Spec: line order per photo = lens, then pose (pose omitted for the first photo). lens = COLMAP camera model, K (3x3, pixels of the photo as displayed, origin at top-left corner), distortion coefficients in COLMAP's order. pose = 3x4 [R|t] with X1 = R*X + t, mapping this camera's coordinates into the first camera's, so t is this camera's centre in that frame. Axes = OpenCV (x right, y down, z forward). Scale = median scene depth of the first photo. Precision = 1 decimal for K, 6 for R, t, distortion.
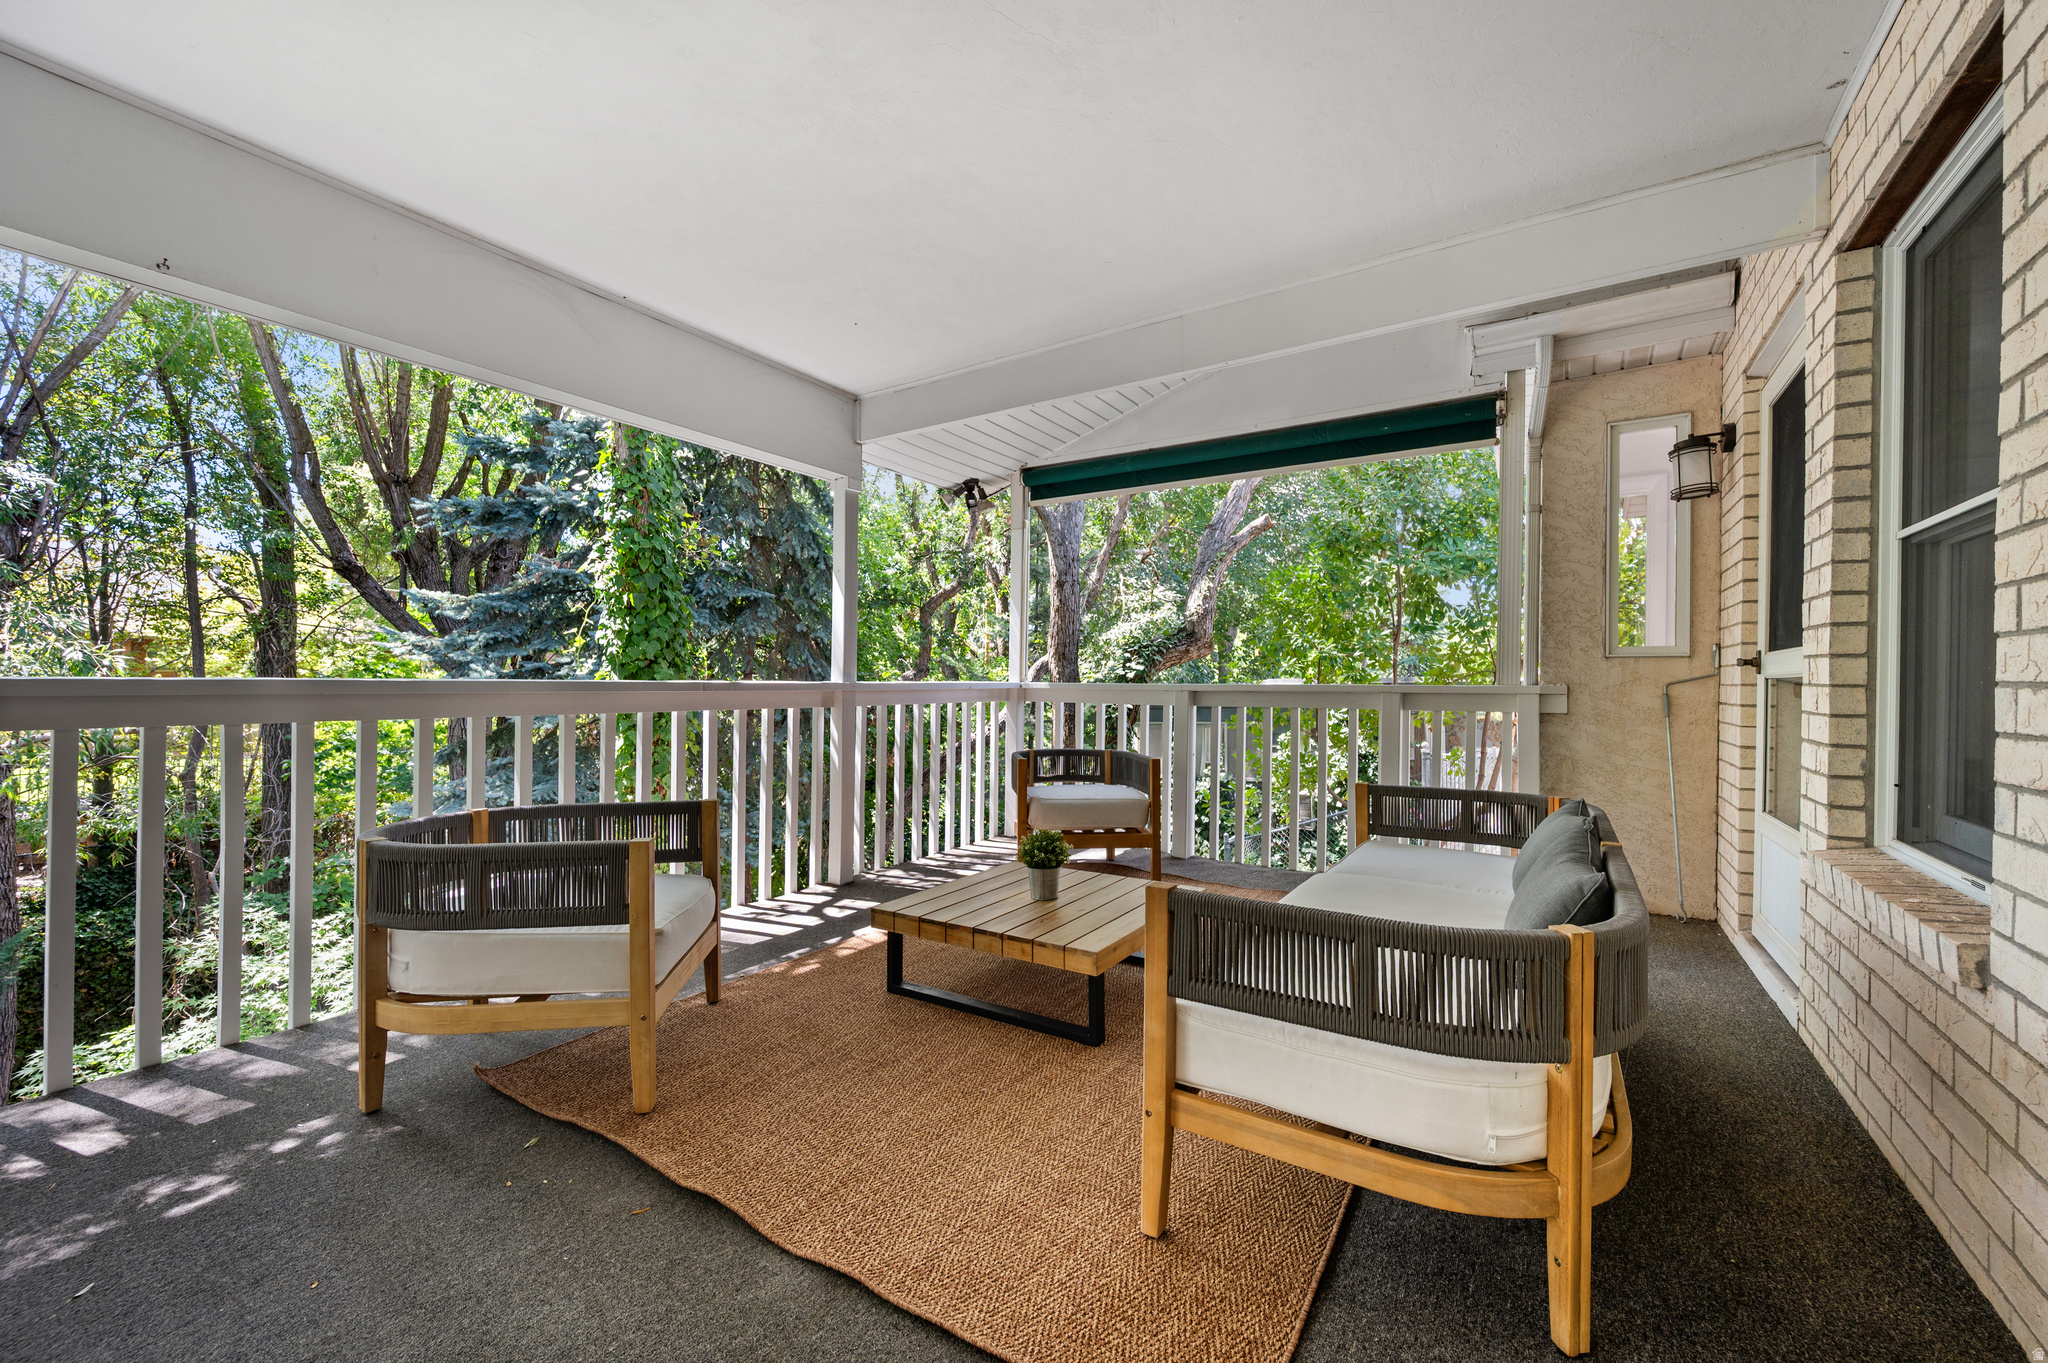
lens RADIAL K [[826.0, 0, 1023.2], [0, 826.0, 680.0], [0, 0, 1]] dist [0.000053, 0.000196]
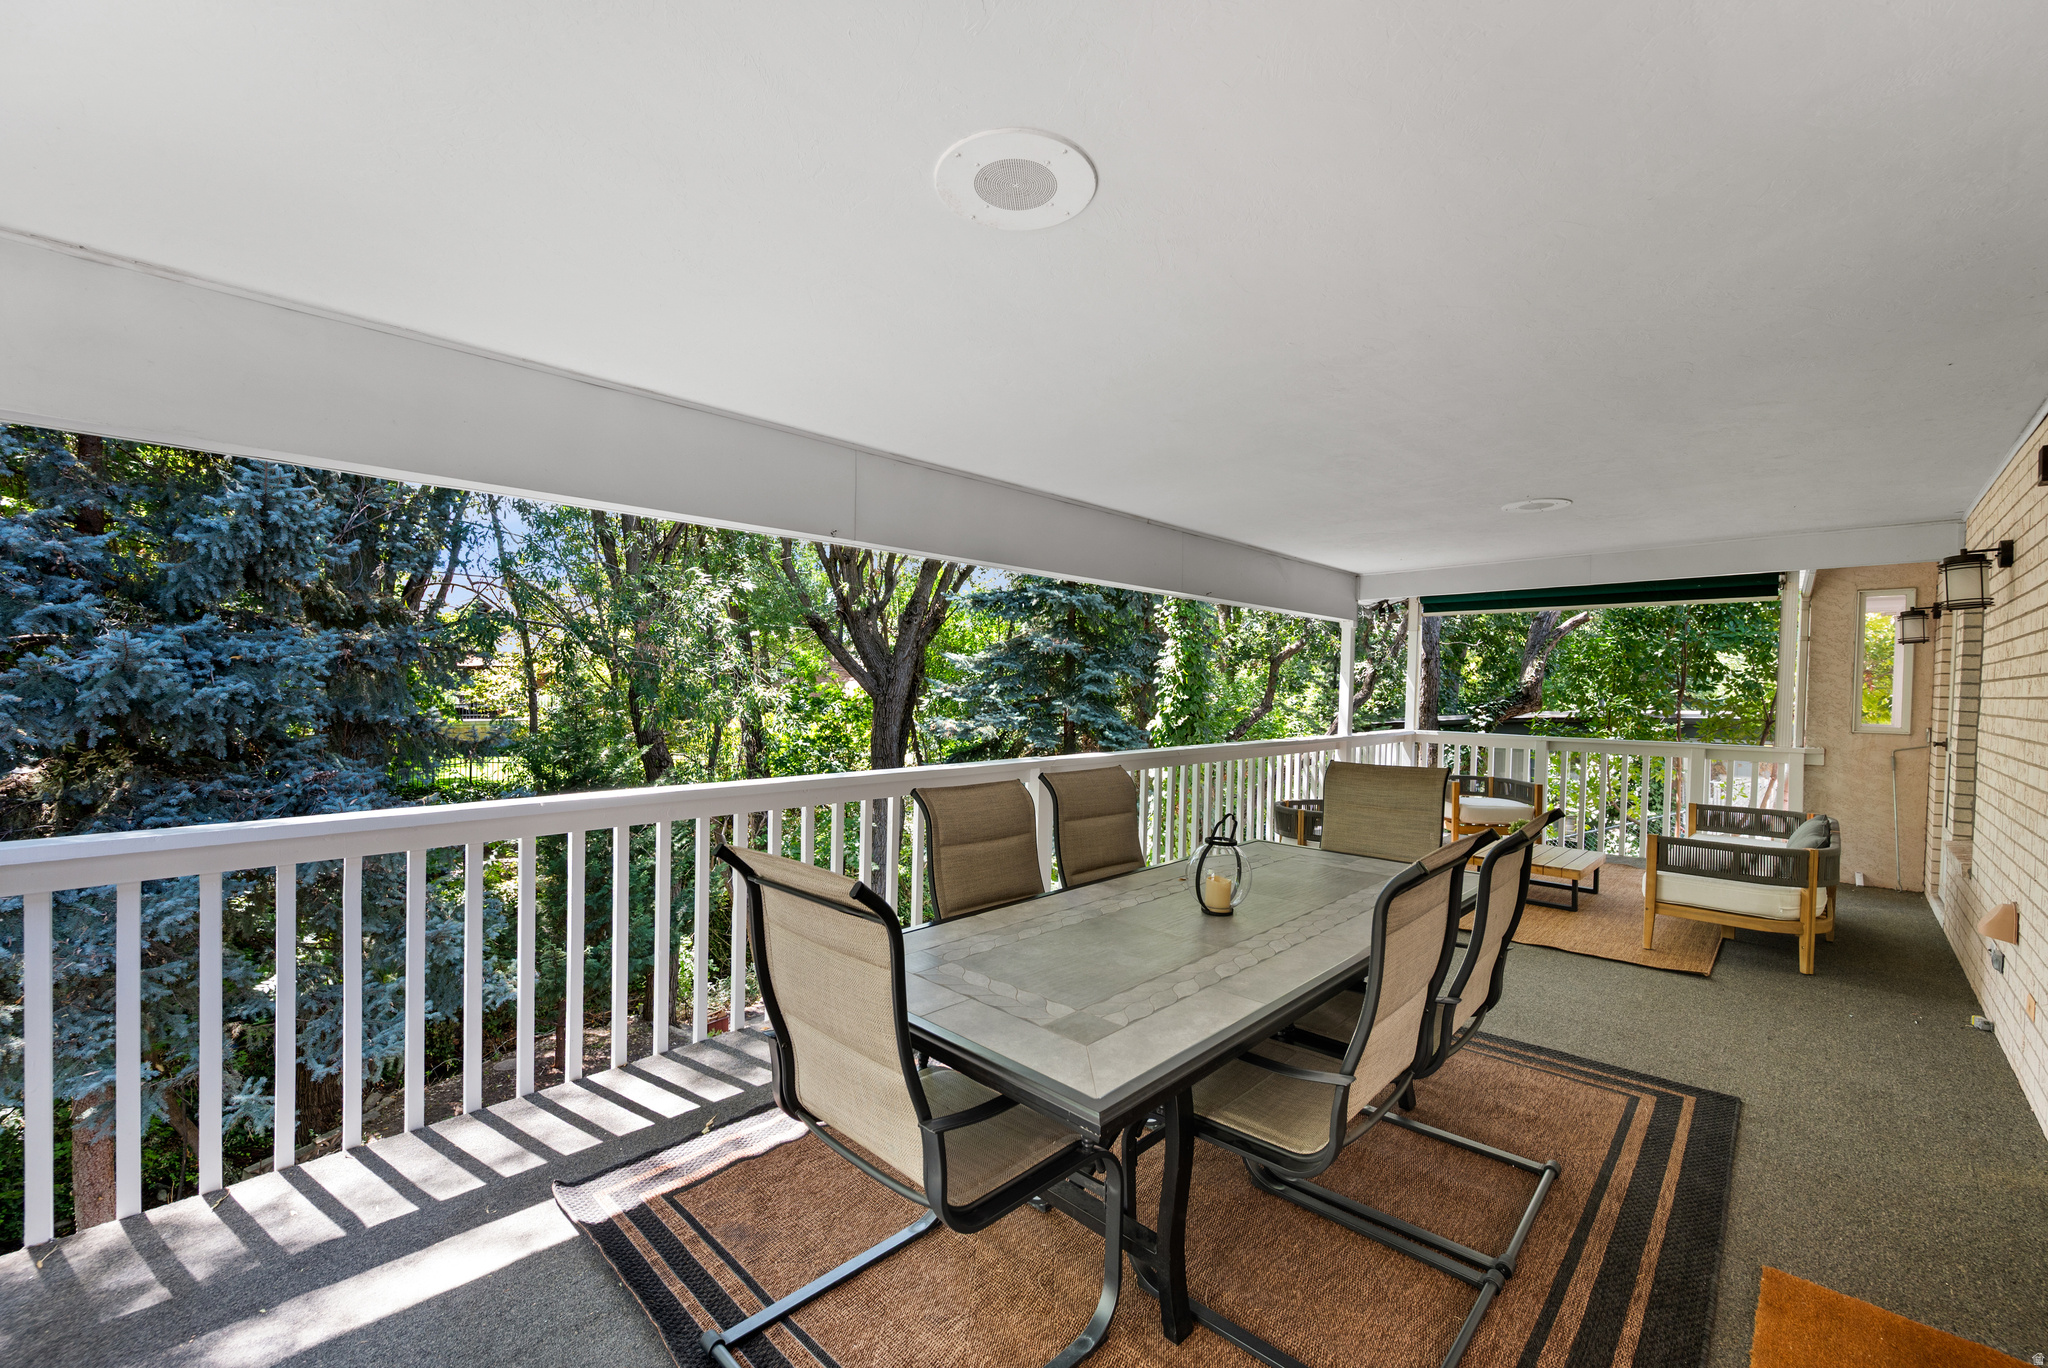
lens RADIAL K [[827.7, 0, 1022.9], [0, 827.7, 702.5], [0, 0, 1]] dist [0.001994, 0.000297]
pose [[0.979749, 0.012301, -0.199852, -0.605627], [-0.007804, 0.999699, 0.023276, -0.116022], [0.200078, -0.021245, 0.979550, -0.982870]]
